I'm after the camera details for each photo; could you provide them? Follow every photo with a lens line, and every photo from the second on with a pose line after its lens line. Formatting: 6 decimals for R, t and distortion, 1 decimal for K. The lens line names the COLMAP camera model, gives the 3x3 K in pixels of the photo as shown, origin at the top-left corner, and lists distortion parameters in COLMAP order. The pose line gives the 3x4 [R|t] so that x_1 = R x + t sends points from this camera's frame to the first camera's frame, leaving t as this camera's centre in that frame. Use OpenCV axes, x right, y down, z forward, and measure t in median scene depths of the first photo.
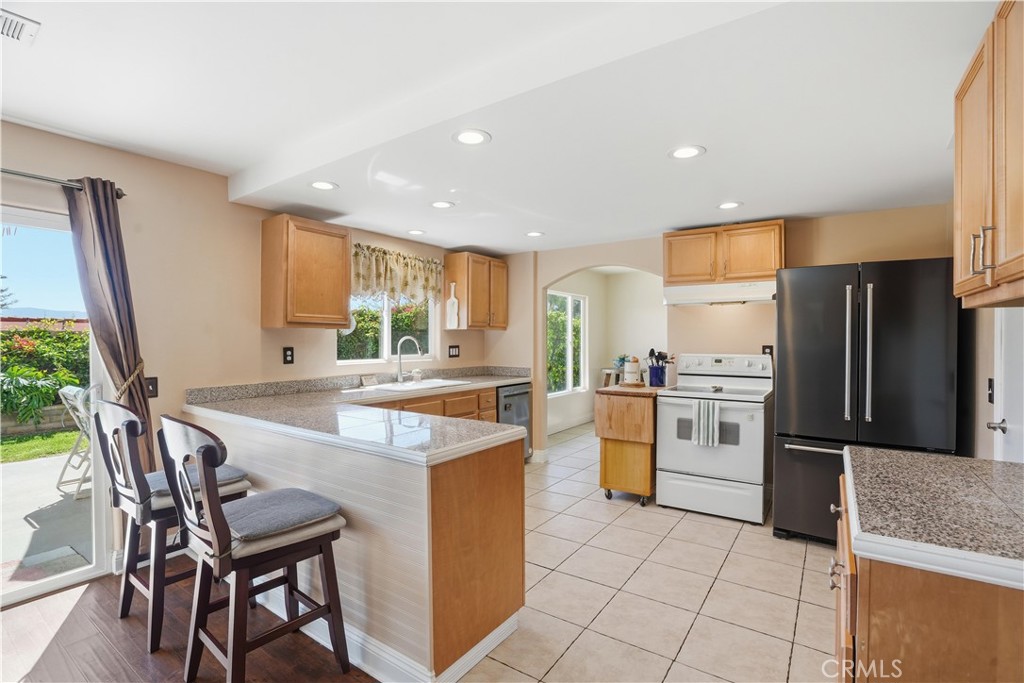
lens RADIAL K [[476.2, 0, 508.8], [0, 476.2, 345.2], [0, 0, 1]] dist [-0.054800, 0.016887]
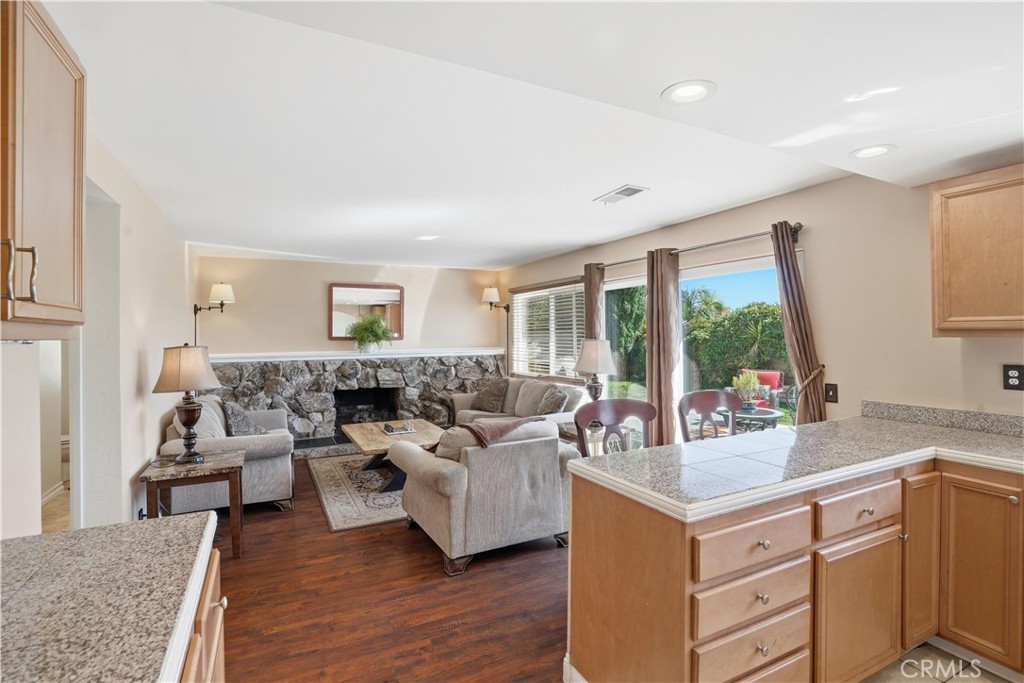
lens RADIAL K [[492.3, 0, 514.7], [0, 492.3, 336.8], [0, 0, 1]] dist [-0.043793, 0.000324]
pose [[-0.473735, 0.006730, -0.880642, 0.467087], [-0.006565, 0.999916, 0.011173, -0.039351], [0.880643, 0.011074, -0.473651, 0.724119]]
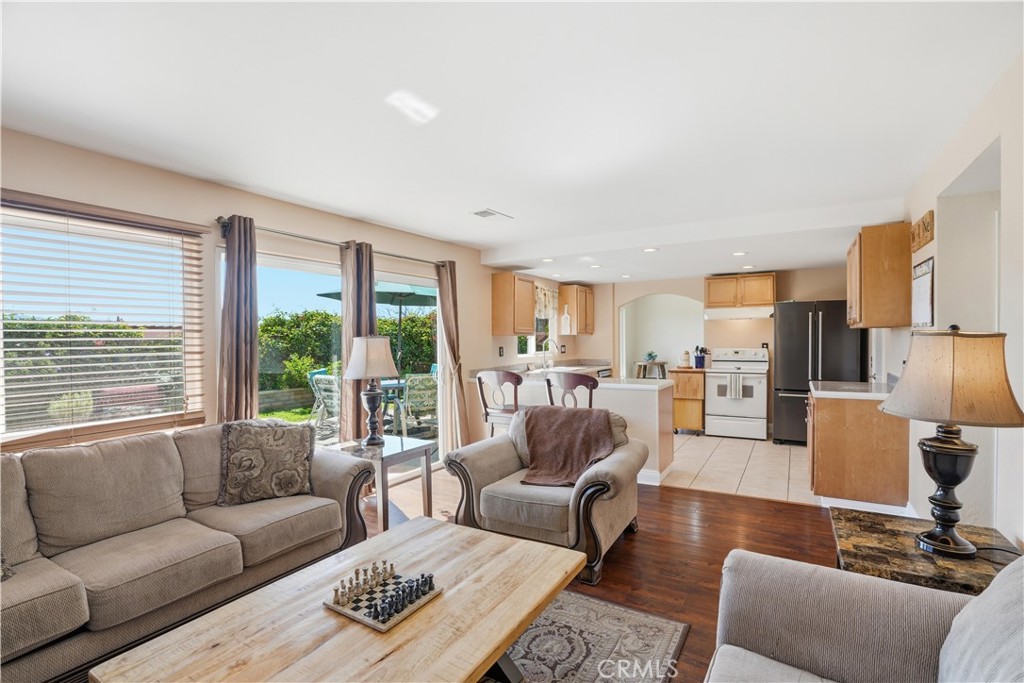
lens RADIAL K [[476.2, 0, 508.8], [0, 476.2, 345.2], [0, 0, 1]] dist [-0.054800, 0.016887]
pose [[0.998087, -0.009530, 0.061081, -0.511480], [0.009688, 0.999950, -0.002276, 0.003315], [-0.061057, 0.002864, 0.998130, -0.688354]]
